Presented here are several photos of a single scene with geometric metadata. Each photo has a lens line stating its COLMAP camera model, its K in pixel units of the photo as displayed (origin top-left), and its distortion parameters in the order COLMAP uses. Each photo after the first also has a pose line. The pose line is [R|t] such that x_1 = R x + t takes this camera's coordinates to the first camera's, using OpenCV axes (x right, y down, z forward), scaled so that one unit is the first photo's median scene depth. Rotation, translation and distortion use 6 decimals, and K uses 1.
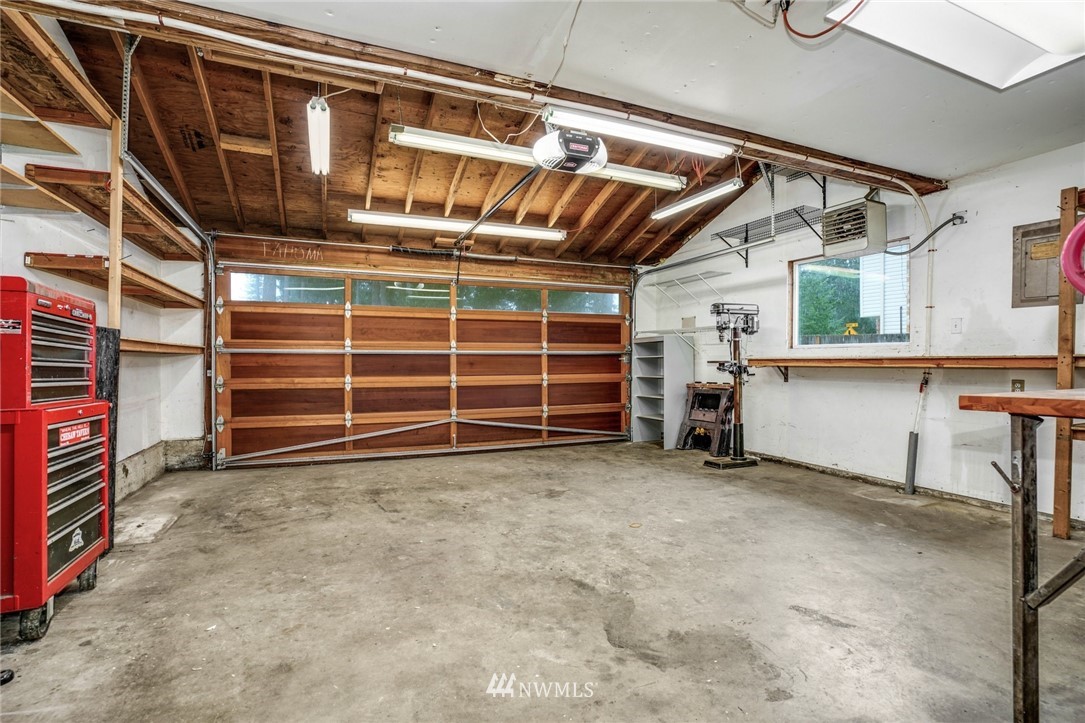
lens RADIAL K [[497.2, 0, 542.7], [0, 497.2, 361.2], [0, 0, 1]] dist [-0.008352, 0.001547]
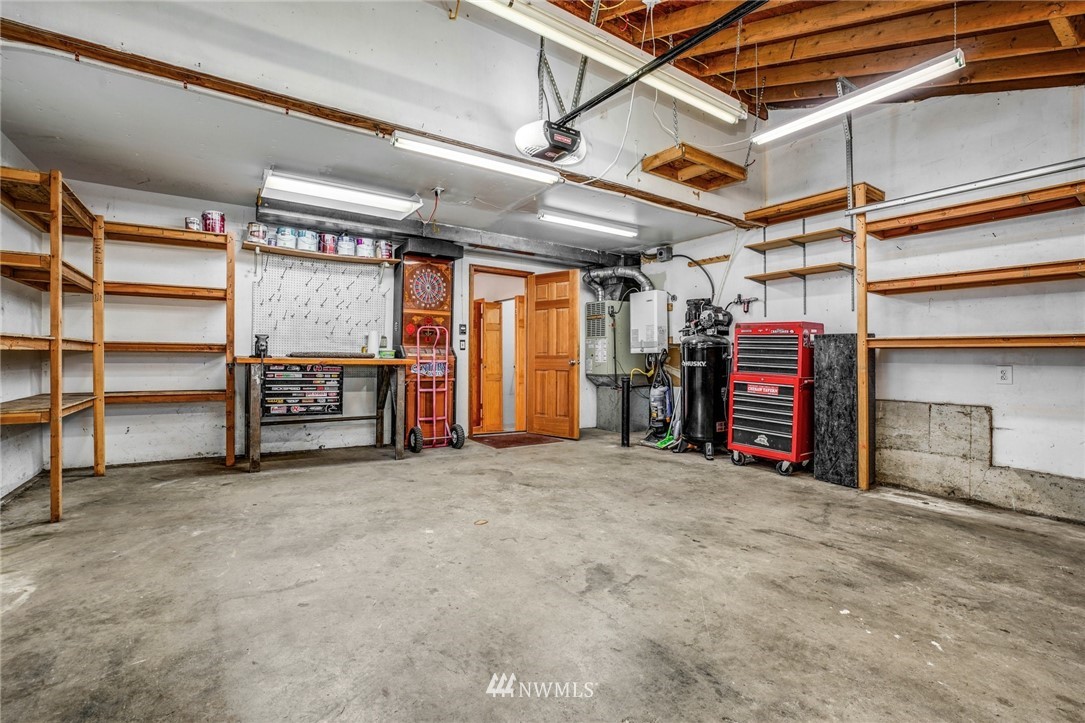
lens RADIAL K [[497.2, 0, 542.9], [0, 497.2, 357.4], [0, 0, 1]] dist [-0.008352, 0.001547]
pose [[-0.982458, -0.013752, -0.185975, 0.236726], [-0.014180, 0.999899, 0.000969, 0.012947], [0.185943, 0.003589, -0.982554, 1.830624]]
